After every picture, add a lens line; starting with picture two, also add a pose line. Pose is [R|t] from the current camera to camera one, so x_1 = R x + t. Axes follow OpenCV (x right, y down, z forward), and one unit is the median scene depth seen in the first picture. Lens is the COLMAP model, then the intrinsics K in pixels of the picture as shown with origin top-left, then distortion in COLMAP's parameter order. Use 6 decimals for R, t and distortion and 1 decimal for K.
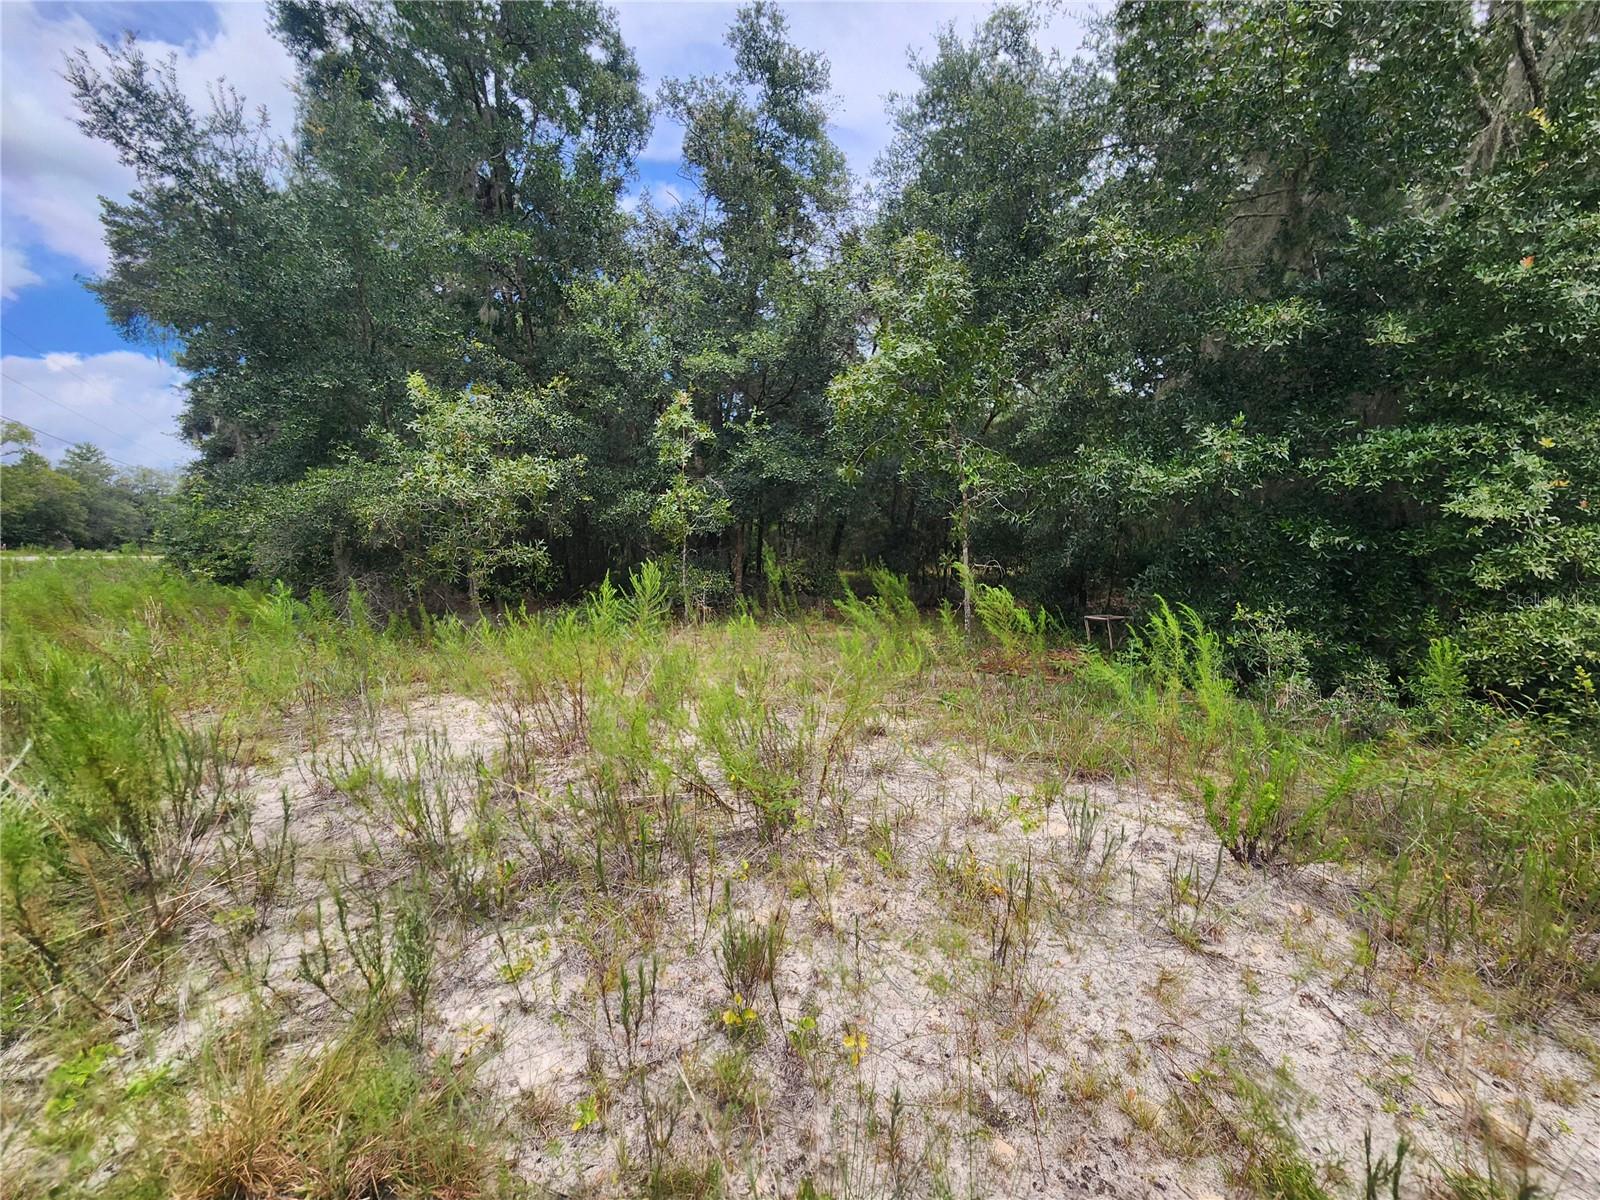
lens RADIAL K [[649.6, 0, 801.8], [0, 649.6, 604.2], [0, 0, 1]] dist [-0.002707, -0.001338]
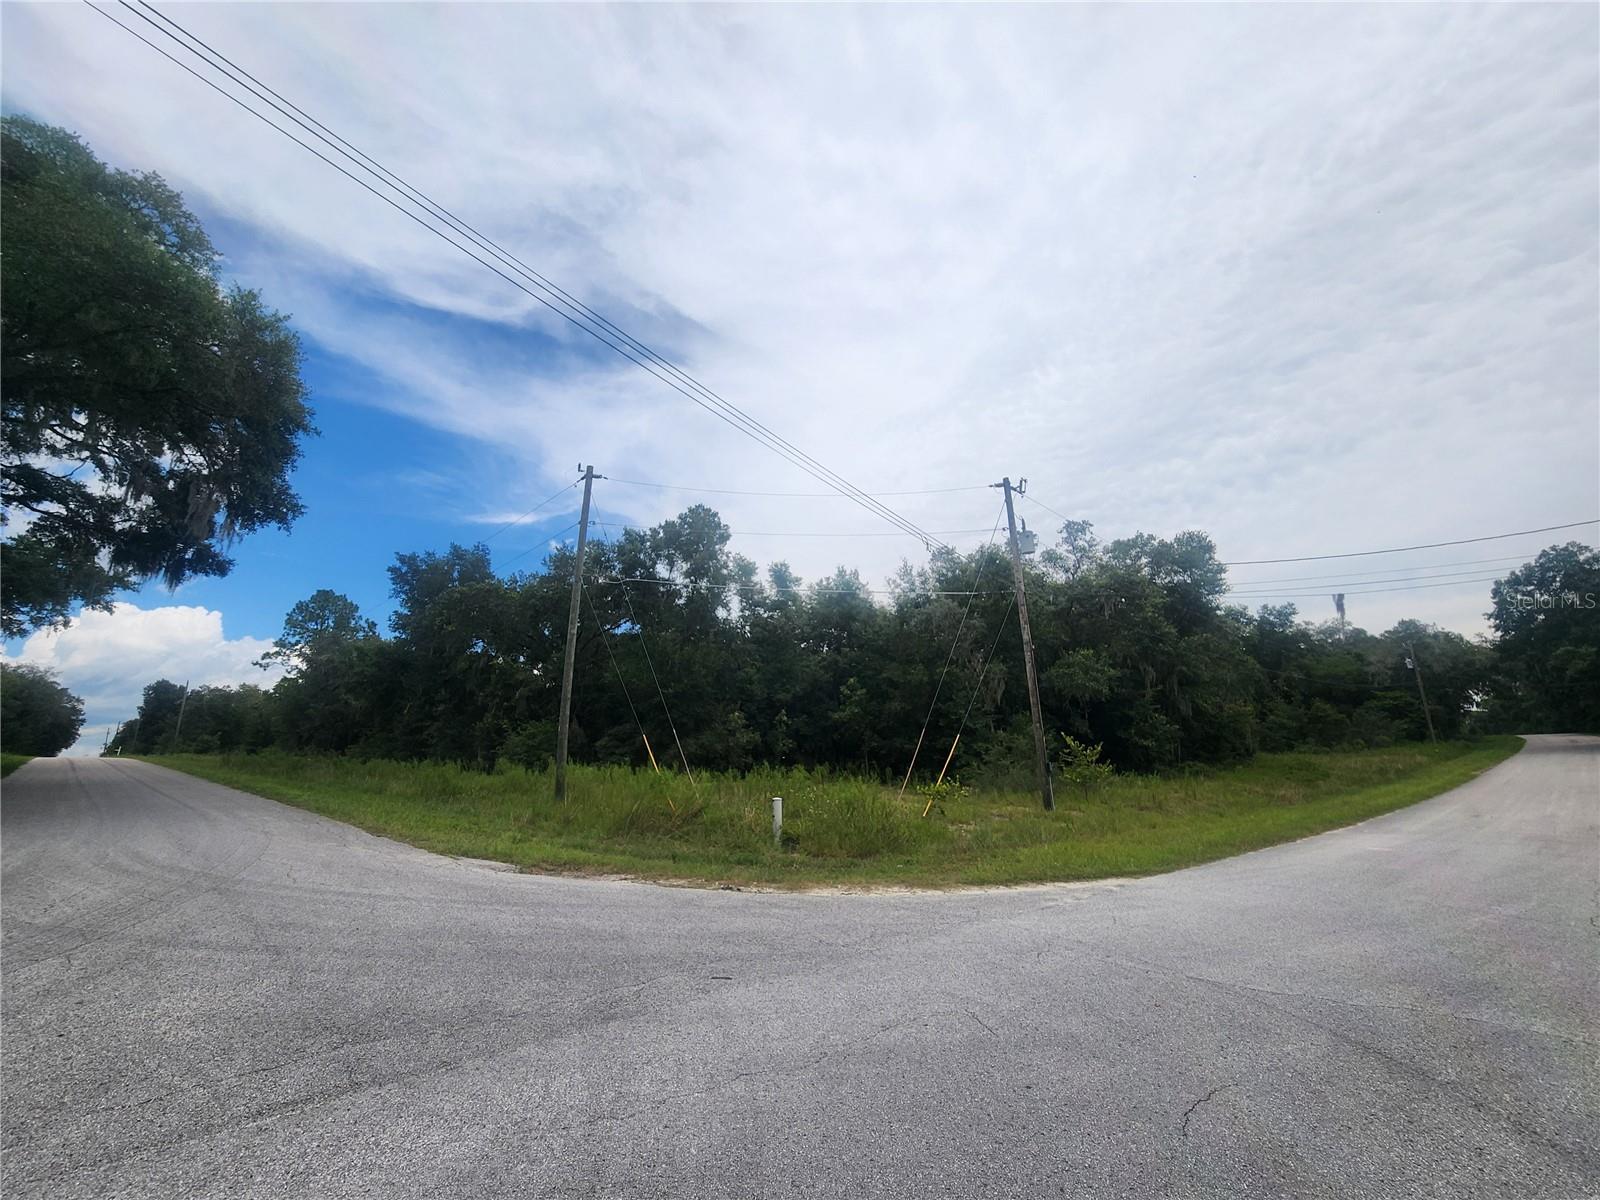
lens RADIAL K [[649.6, 0, 804.1], [0, 649.6, 602.3], [0, 0, 1]] dist [-0.002707, -0.001338]
pose [[0.962310, 0.071957, 0.262263, -1.881485], [0.012465, 0.951676, -0.306851, 0.340873], [-0.271670, 0.298555, 0.914910, -4.307476]]
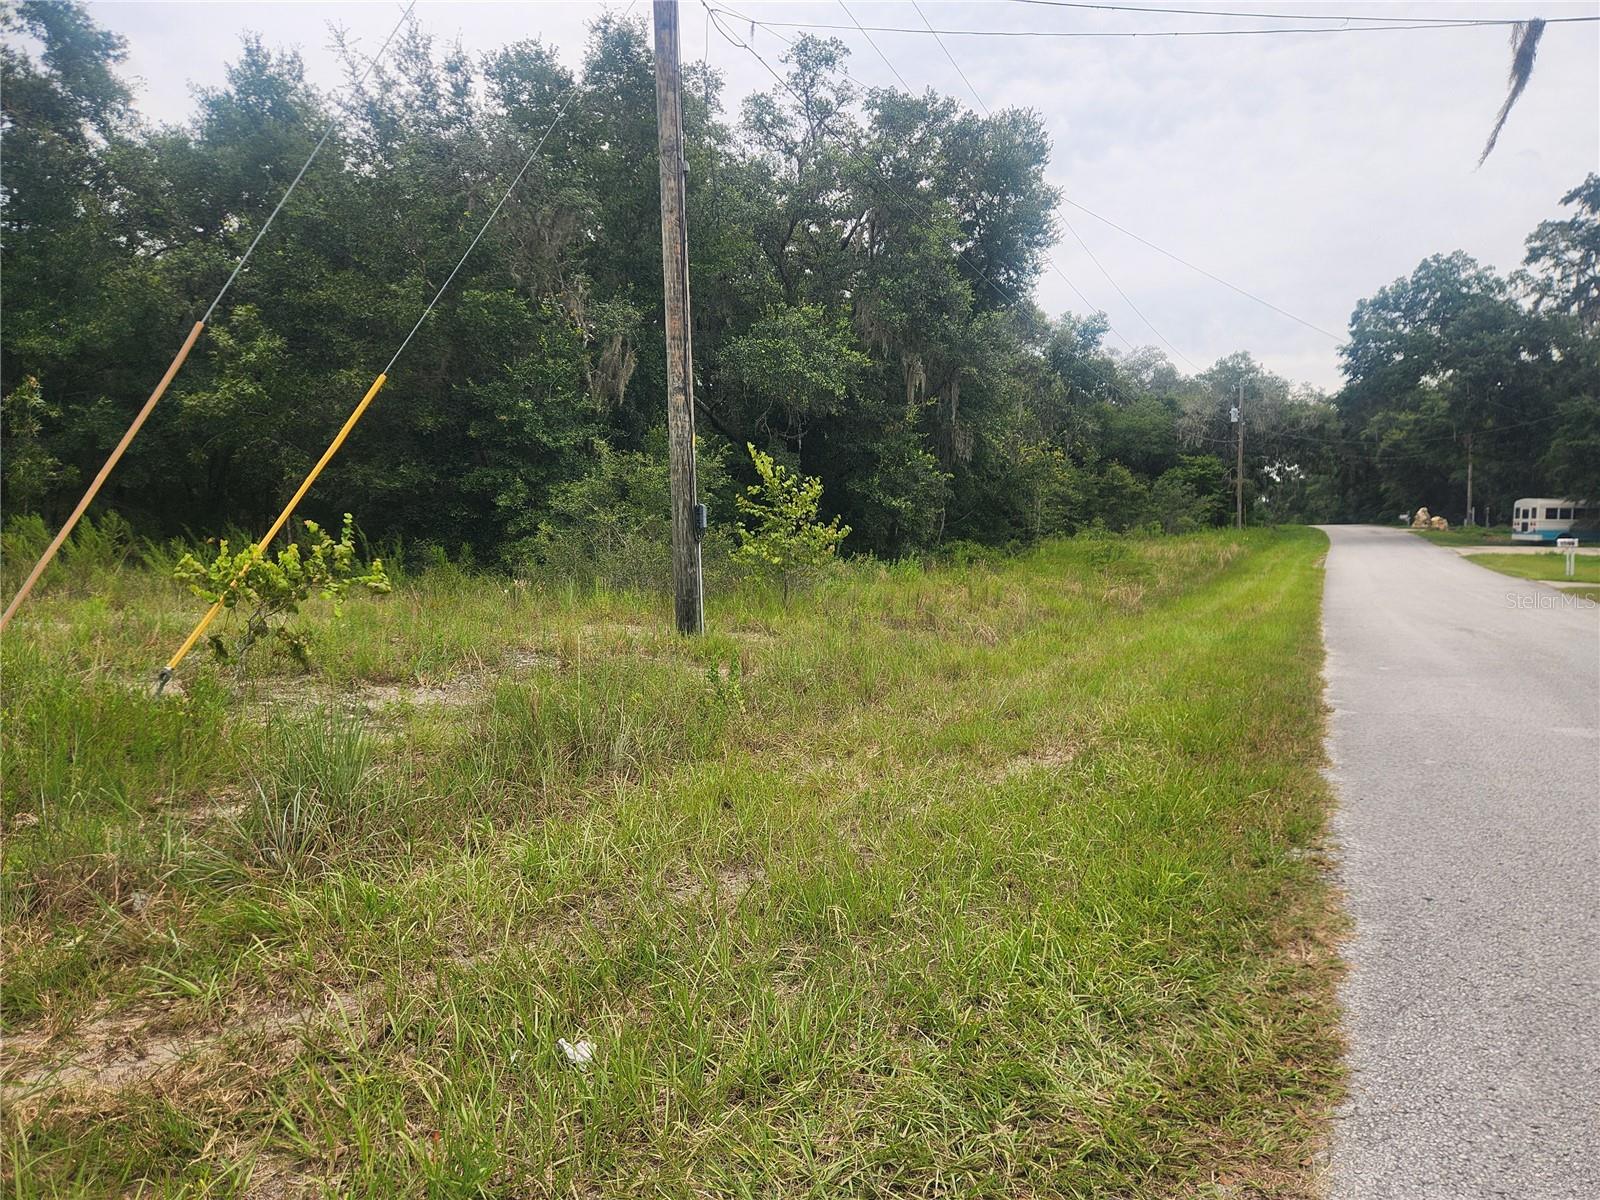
lens RADIAL K [[1044.4, 0, 798.0], [0, 1044.4, 601.2], [0, 0, 1]] dist [0.038065, 0.000984]
pose [[0.769011, -0.009689, 0.639162, -0.674455], [0.029351, 0.999366, -0.020165, 0.337089], [-0.638561, 0.034267, 0.768808, -2.727284]]
